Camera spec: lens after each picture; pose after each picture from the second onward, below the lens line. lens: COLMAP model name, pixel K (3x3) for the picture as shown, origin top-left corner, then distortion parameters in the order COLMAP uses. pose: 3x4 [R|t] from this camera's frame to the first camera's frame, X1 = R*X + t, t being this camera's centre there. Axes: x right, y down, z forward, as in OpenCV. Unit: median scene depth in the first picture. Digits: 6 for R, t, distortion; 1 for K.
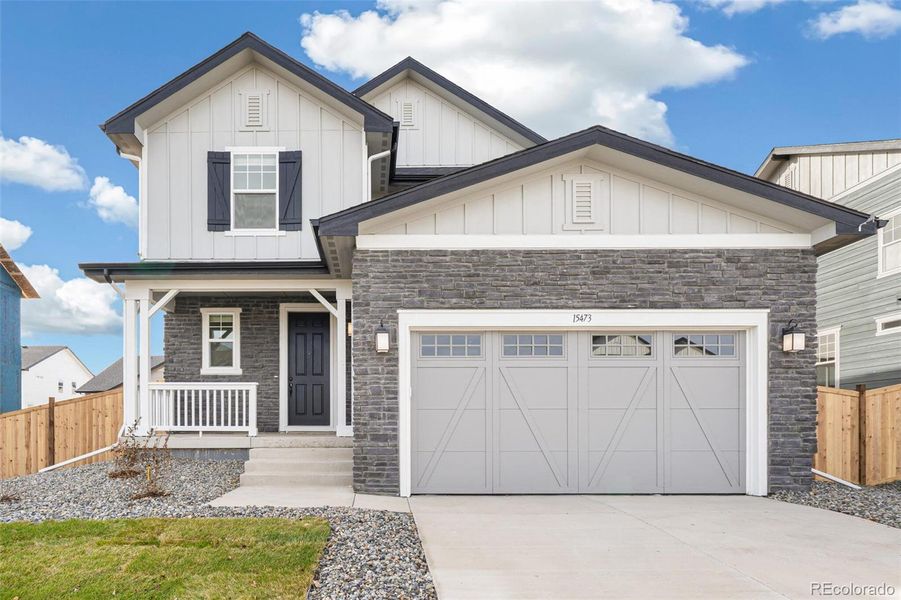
lens RADIAL K [[412.1, 0, 444.8], [0, 412.1, 302.4], [0, 0, 1]] dist [-0.001054, -0.000449]
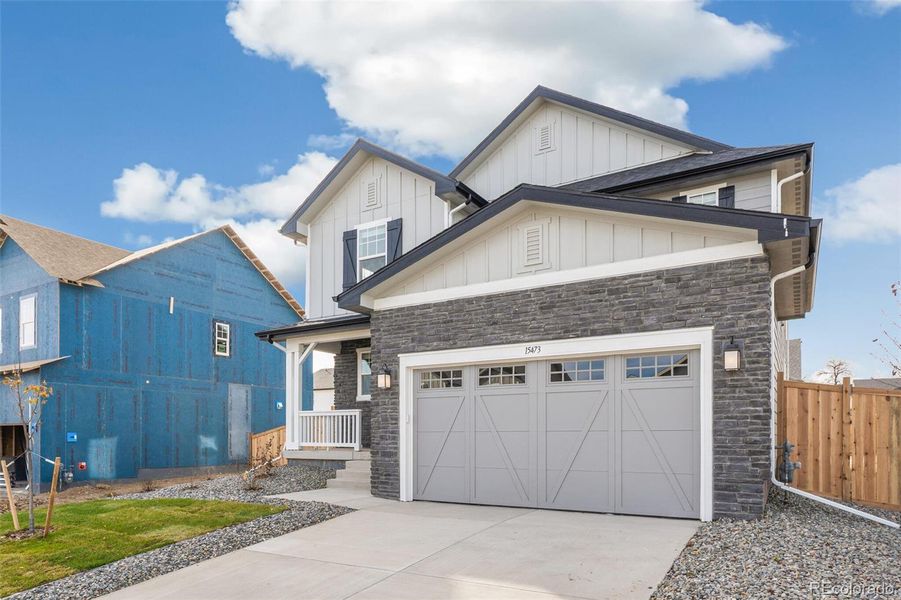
lens RADIAL K [[392.7, 0, 450.5], [0, 392.7, 300.0], [0, 0, 1]] dist [-0.001904, -0.000087]
pose [[0.915648, -0.132648, -0.379465, 0.552760], [0.112724, 0.990840, -0.074361, -0.043418], [0.385852, 0.025313, 0.922213, -0.090836]]
